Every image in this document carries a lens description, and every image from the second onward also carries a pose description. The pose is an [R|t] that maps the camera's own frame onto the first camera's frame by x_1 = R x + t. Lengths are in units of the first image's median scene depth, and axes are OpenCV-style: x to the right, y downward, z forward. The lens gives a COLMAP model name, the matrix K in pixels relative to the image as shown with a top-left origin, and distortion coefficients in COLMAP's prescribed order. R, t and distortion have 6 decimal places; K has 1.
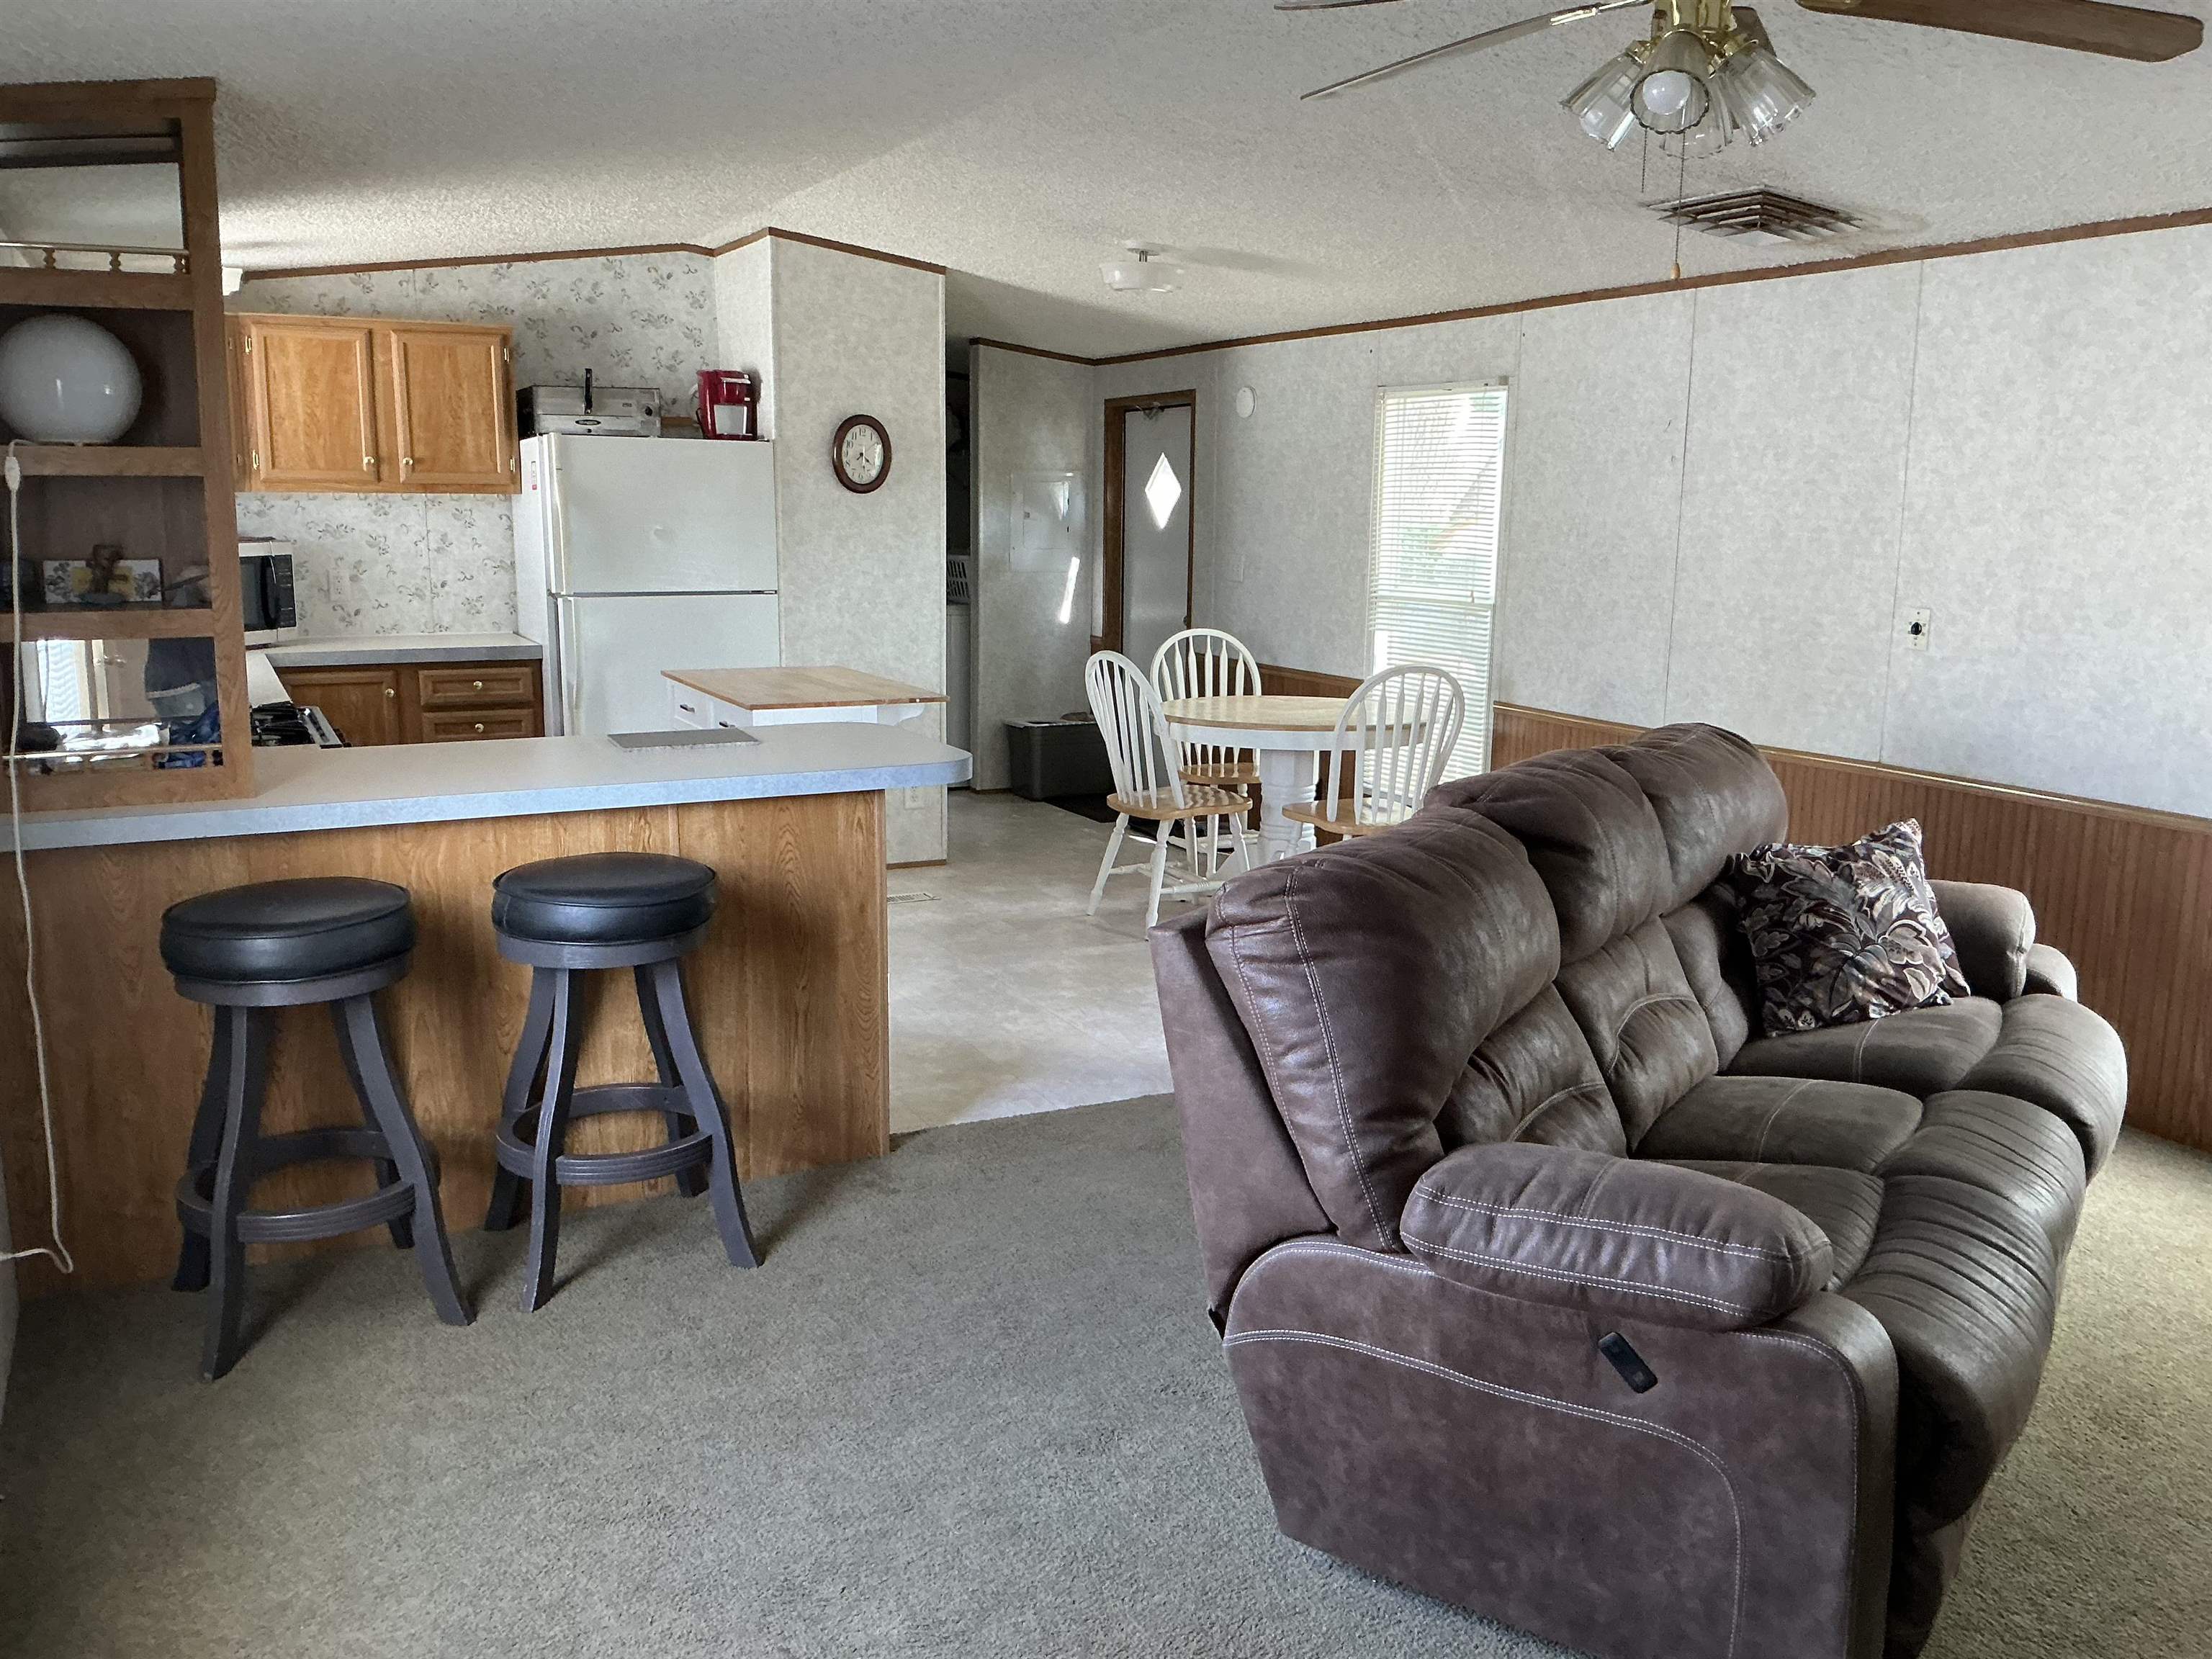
lens RADIAL K [[1823.6, 0, 1117.5], [0, 1823.6, 814.9], [0, 0, 1]] dist [0.093392, -0.175225]
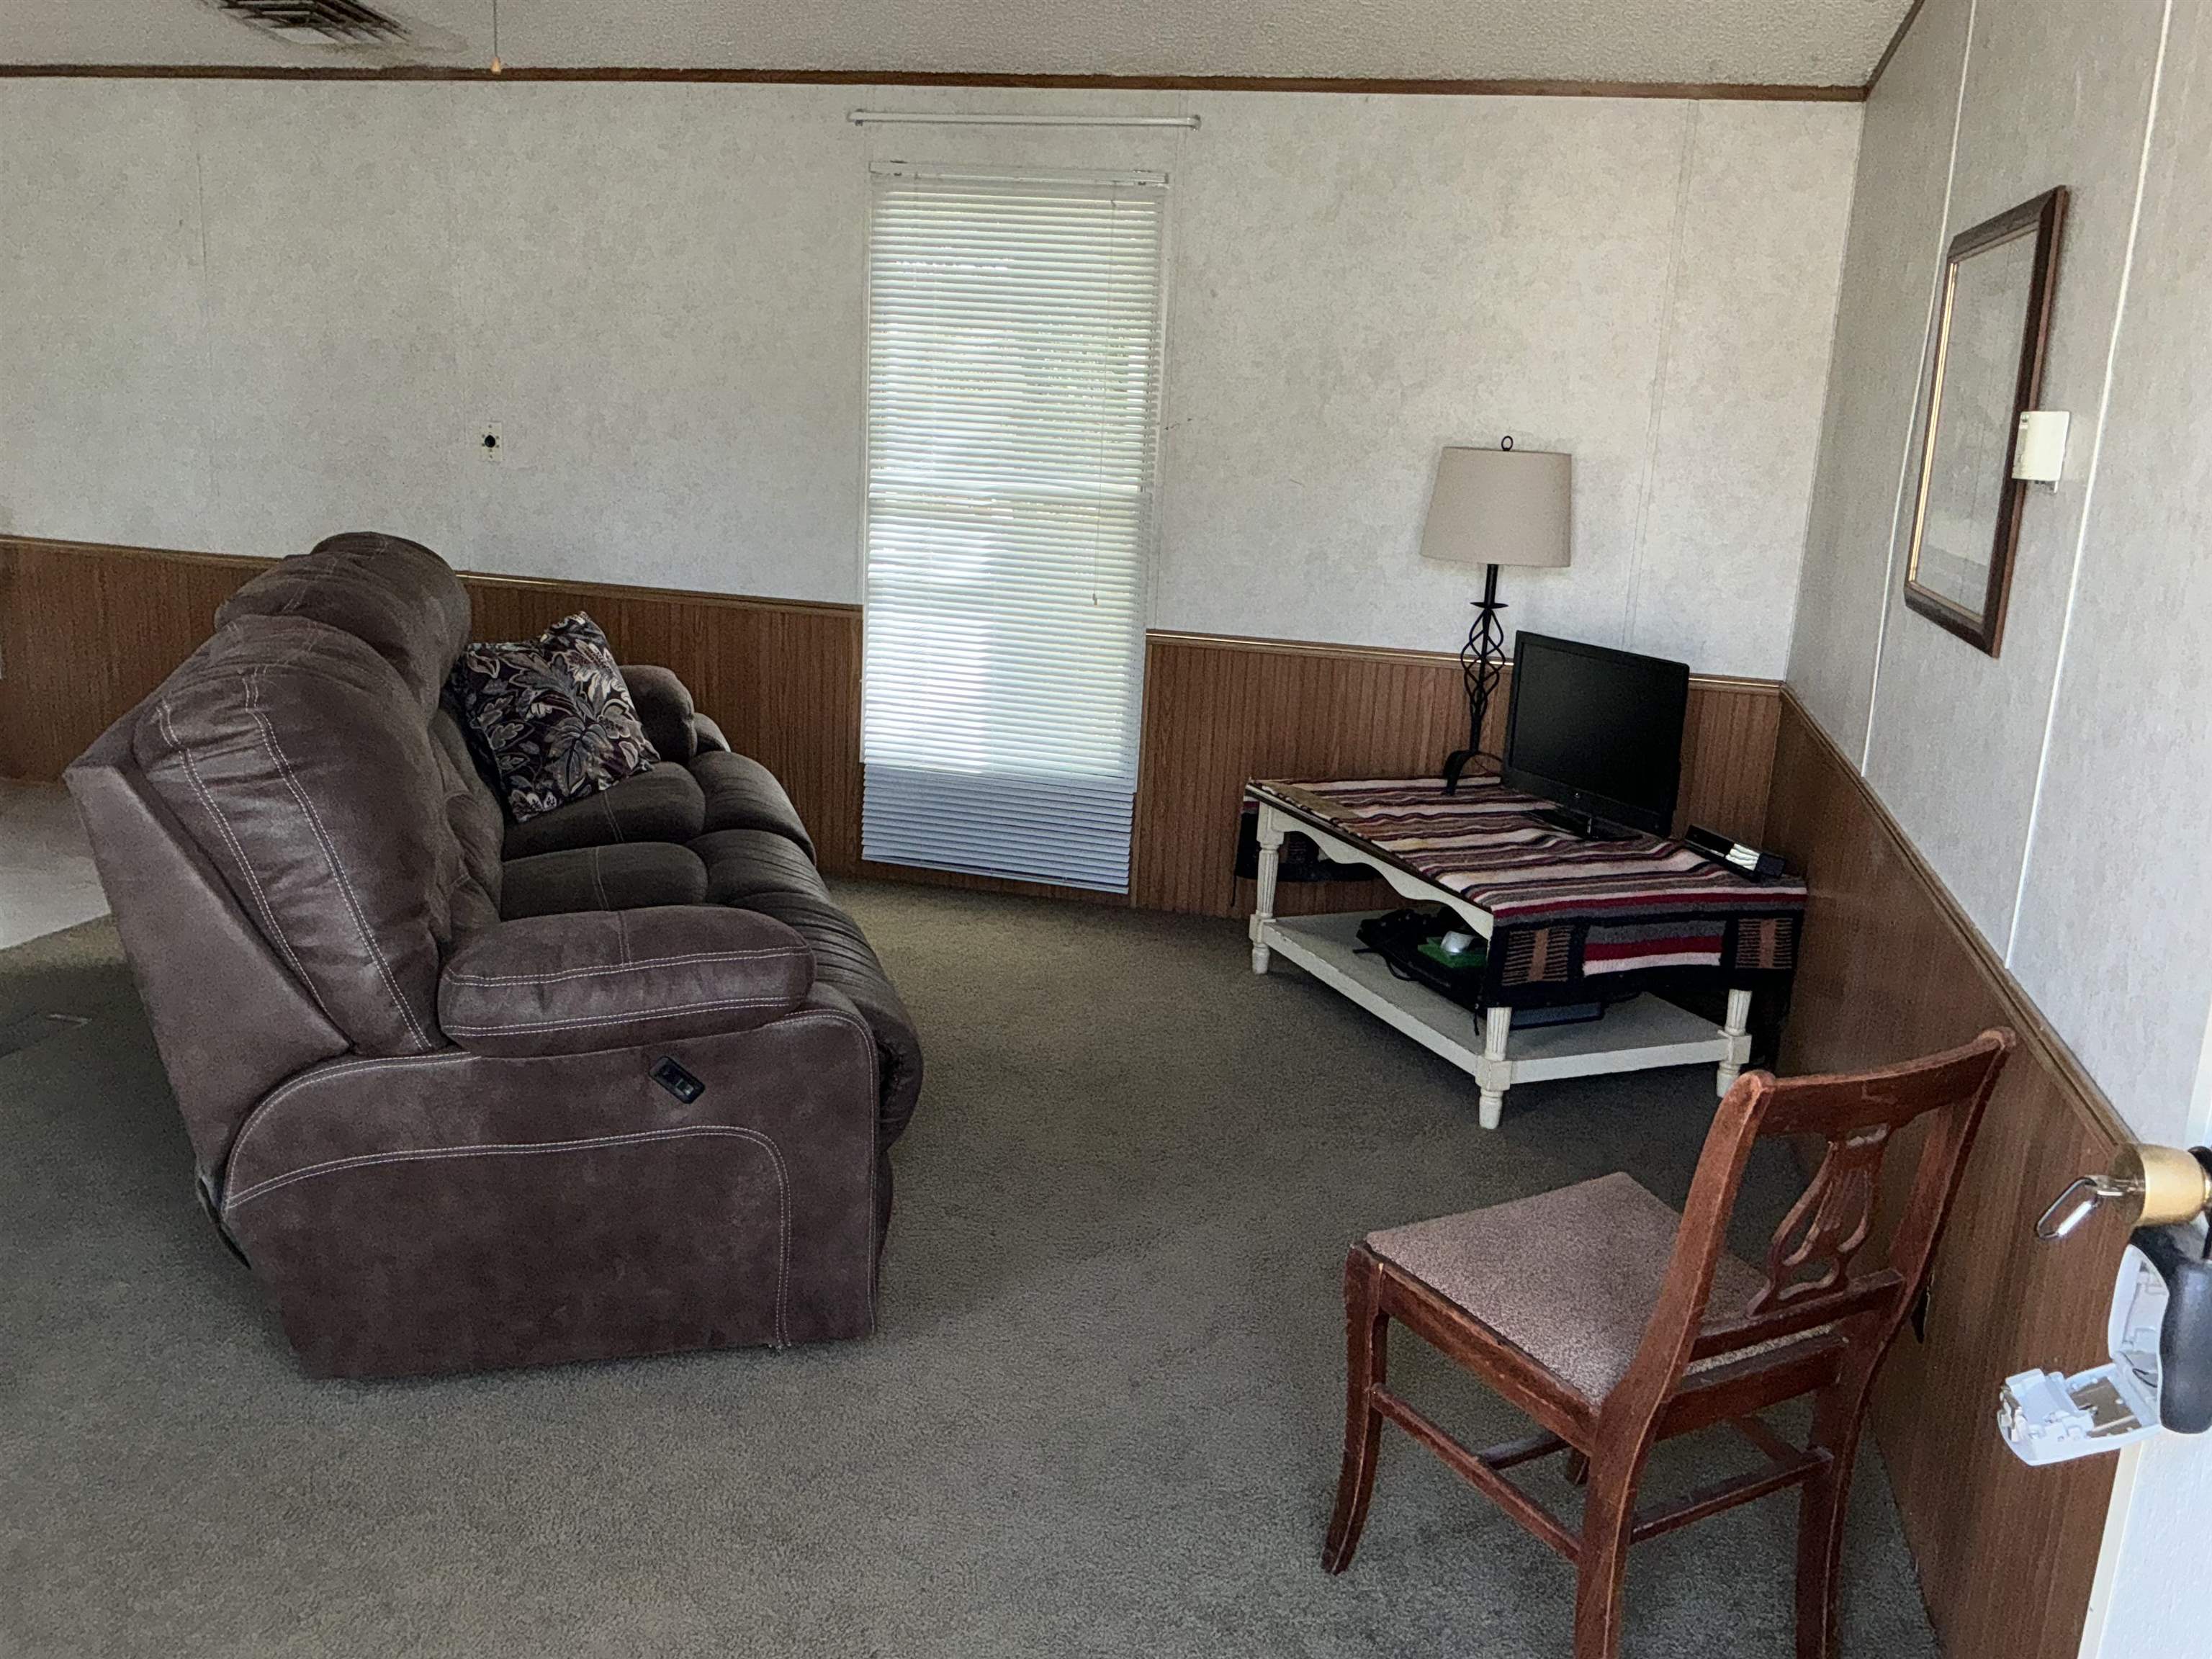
lens RADIAL K [[1823.6, 0, 1114.9], [0, 1823.6, 807.7], [0, 0, 1]] dist [0.093392, -0.175225]
pose [[0.648871, -0.154049, 0.745141, -0.211869], [0.092679, 0.988001, 0.123552, 0.012881], [-0.755233, -0.011111, 0.655362, 0.044346]]
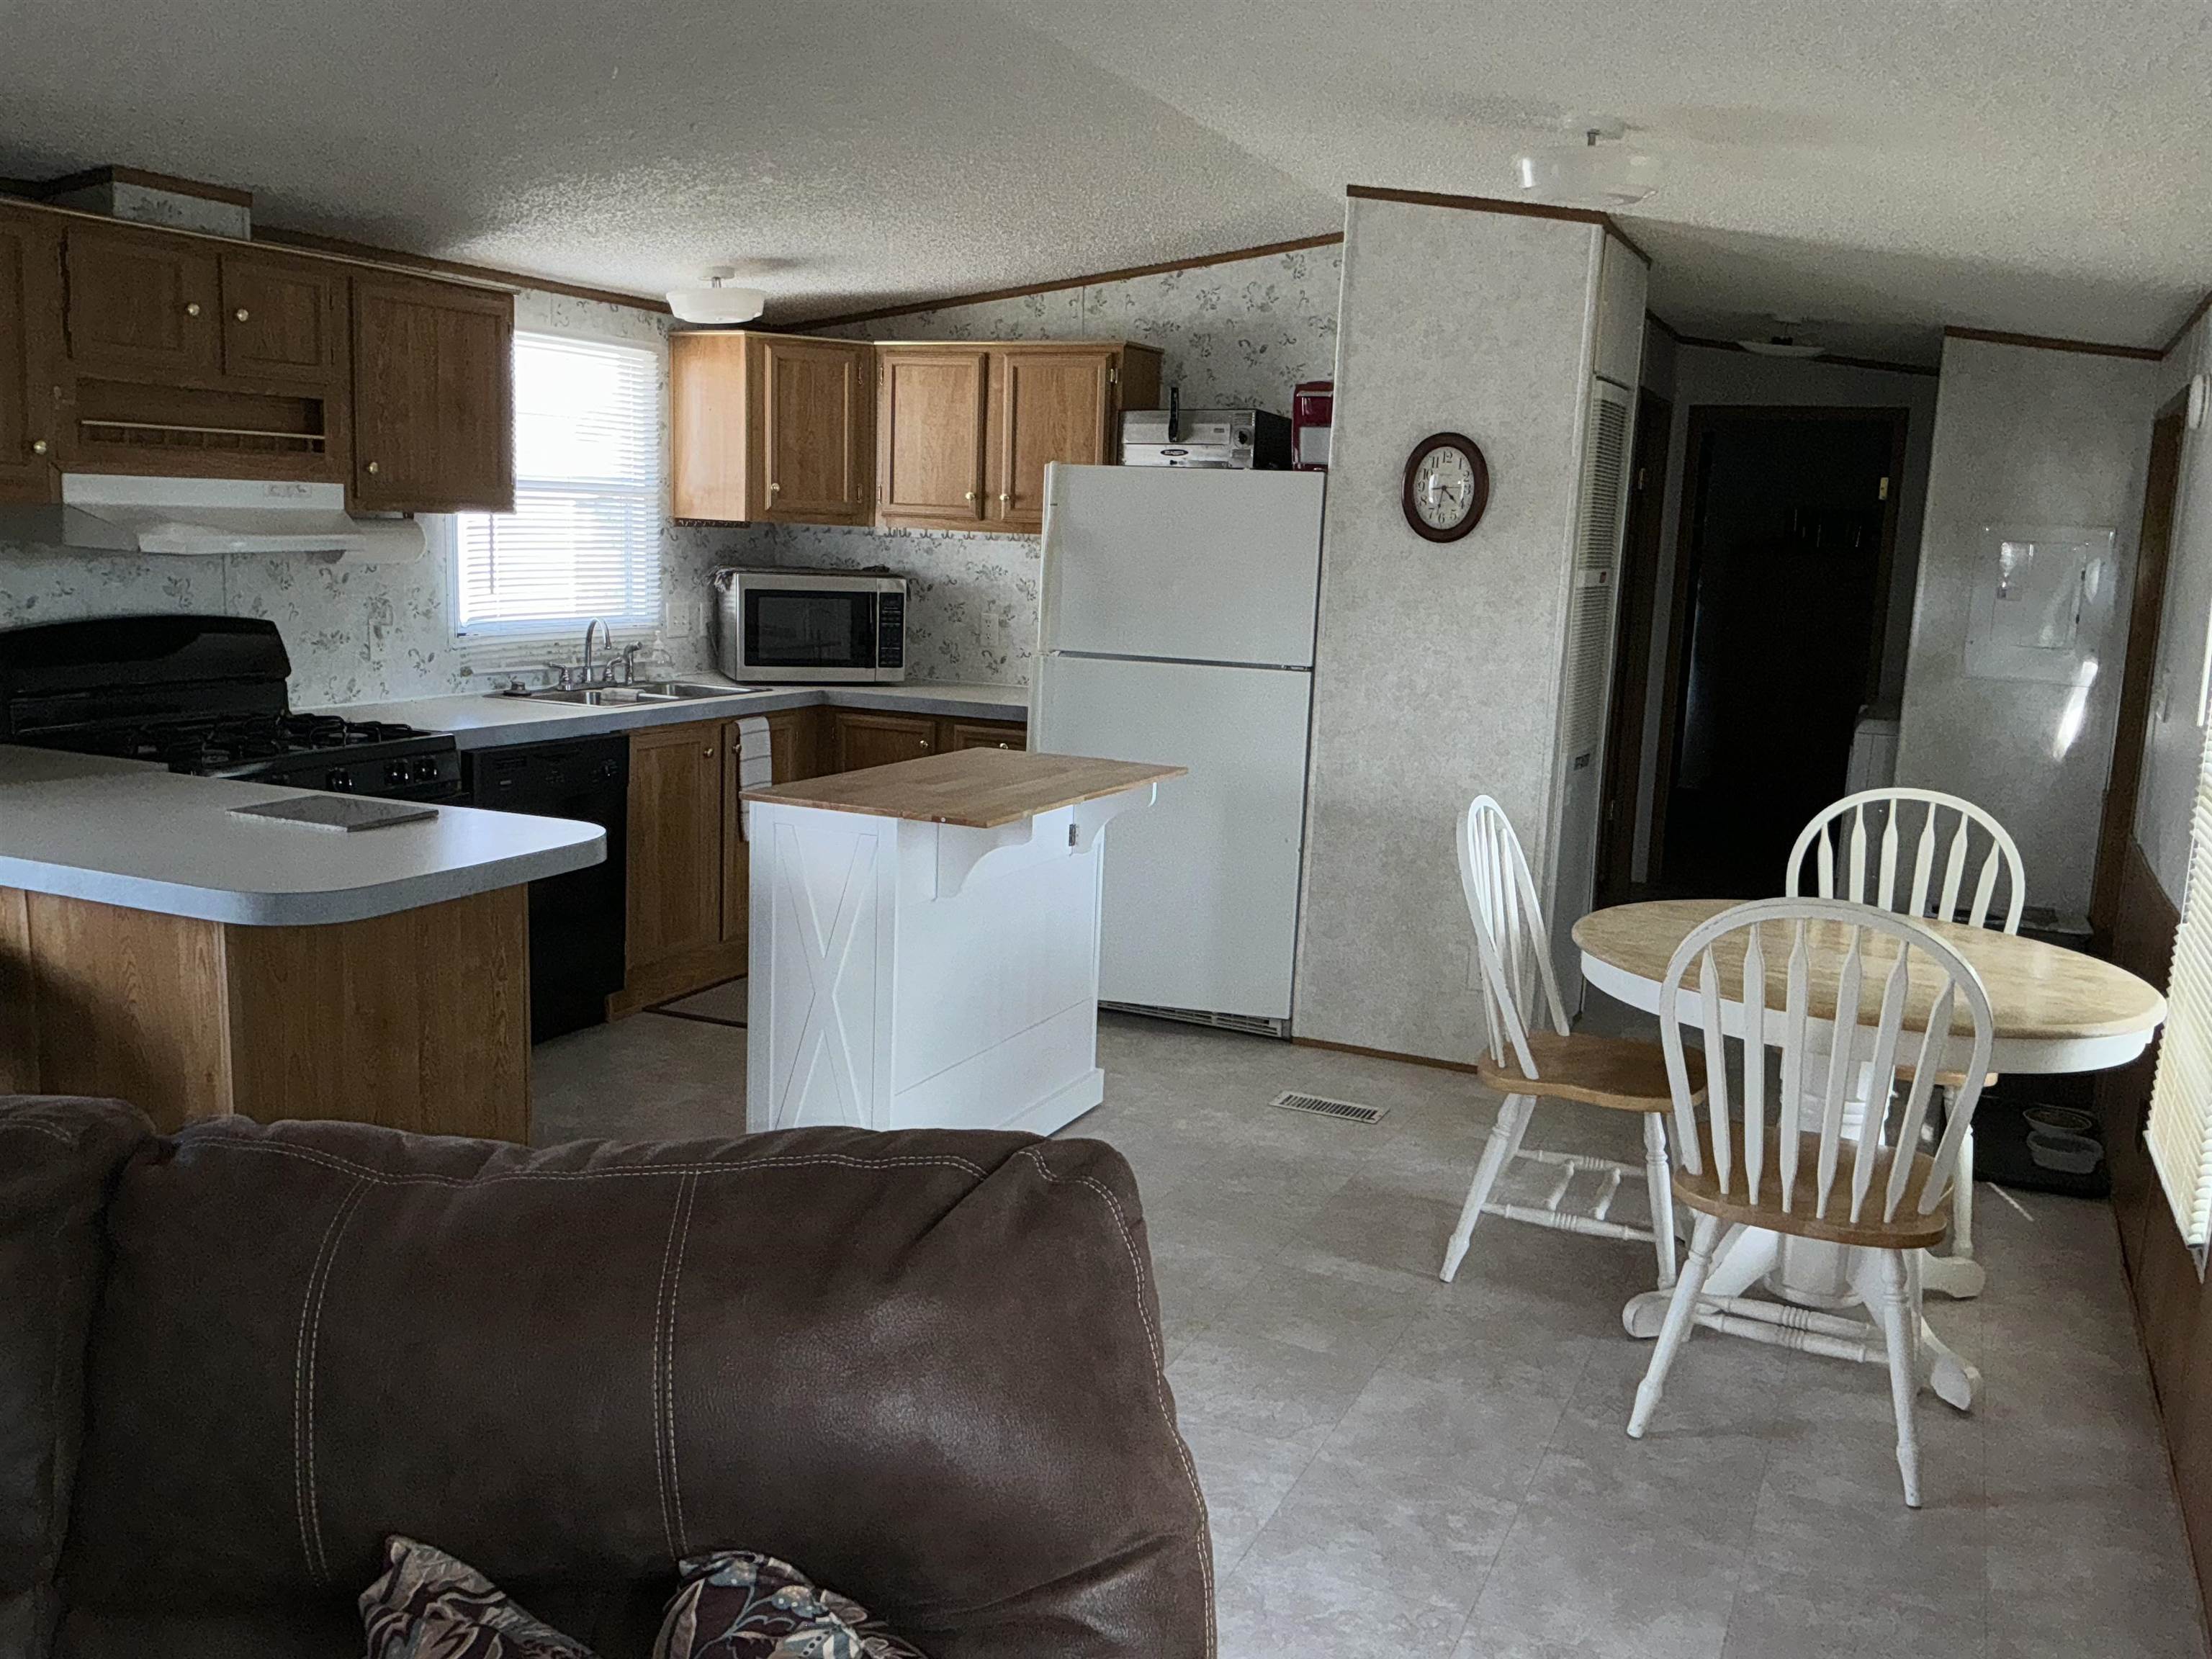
lens RADIAL K [[1823.6, 0, 1112.8], [0, 1823.6, 827.9], [0, 0, 1]] dist [0.093392, -0.175225]
pose [[0.626620, 0.140893, -0.766483, 0.658180], [-0.168505, 0.984751, 0.043258, -0.143290], [0.760890, 0.102050, 0.640806, 0.867313]]
